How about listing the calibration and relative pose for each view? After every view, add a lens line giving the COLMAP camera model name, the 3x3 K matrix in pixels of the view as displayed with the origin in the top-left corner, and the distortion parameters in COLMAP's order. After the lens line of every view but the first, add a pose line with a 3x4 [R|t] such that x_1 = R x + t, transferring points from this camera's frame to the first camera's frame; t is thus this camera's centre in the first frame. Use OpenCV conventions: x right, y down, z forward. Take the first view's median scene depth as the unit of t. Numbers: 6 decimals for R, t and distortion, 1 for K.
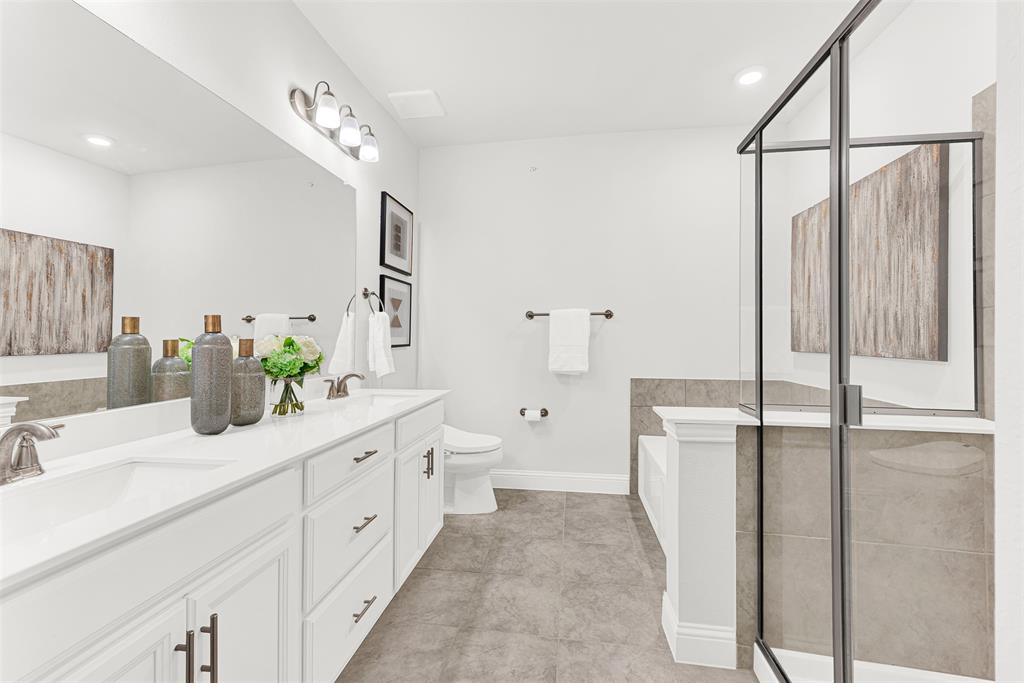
lens RADIAL K [[426.2, 0, 512.0], [0, 426.2, 341.5], [0, 0, 1]] dist [0.001682, 0.000059]
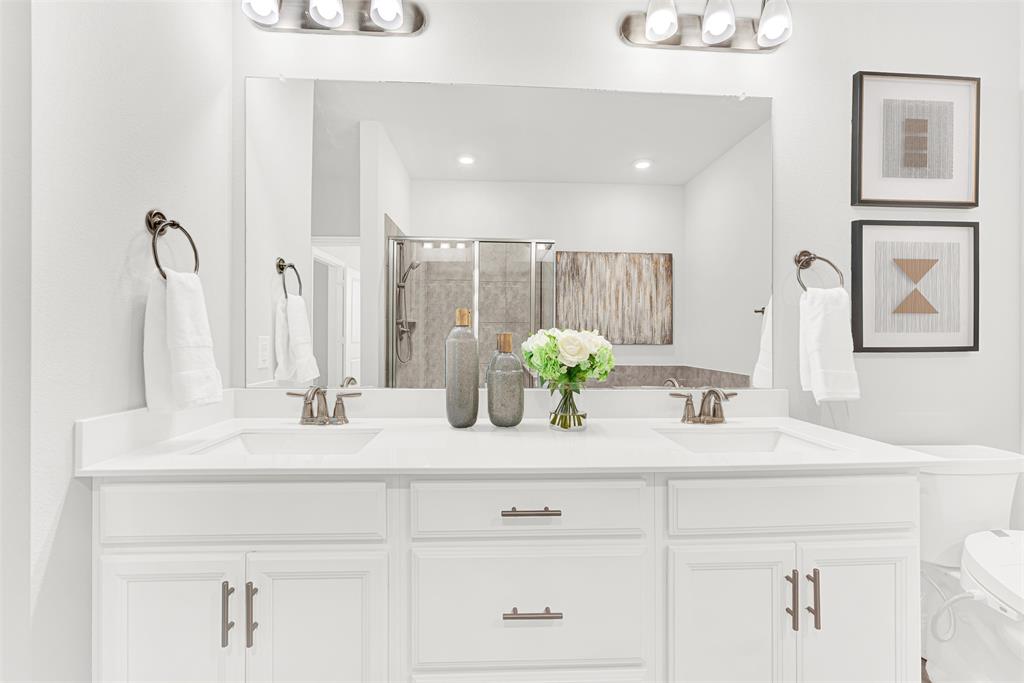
lens RADIAL K [[445.0, 0, 515.5], [0, 445.0, 322.8], [0, 0, 1]] dist [0.000818, 0.000390]
pose [[0.224606, -0.014336, -0.974344, 0.162429], [-0.015877, 0.999705, -0.018369, -0.005004], [0.974320, 0.019596, 0.224312, 0.433979]]
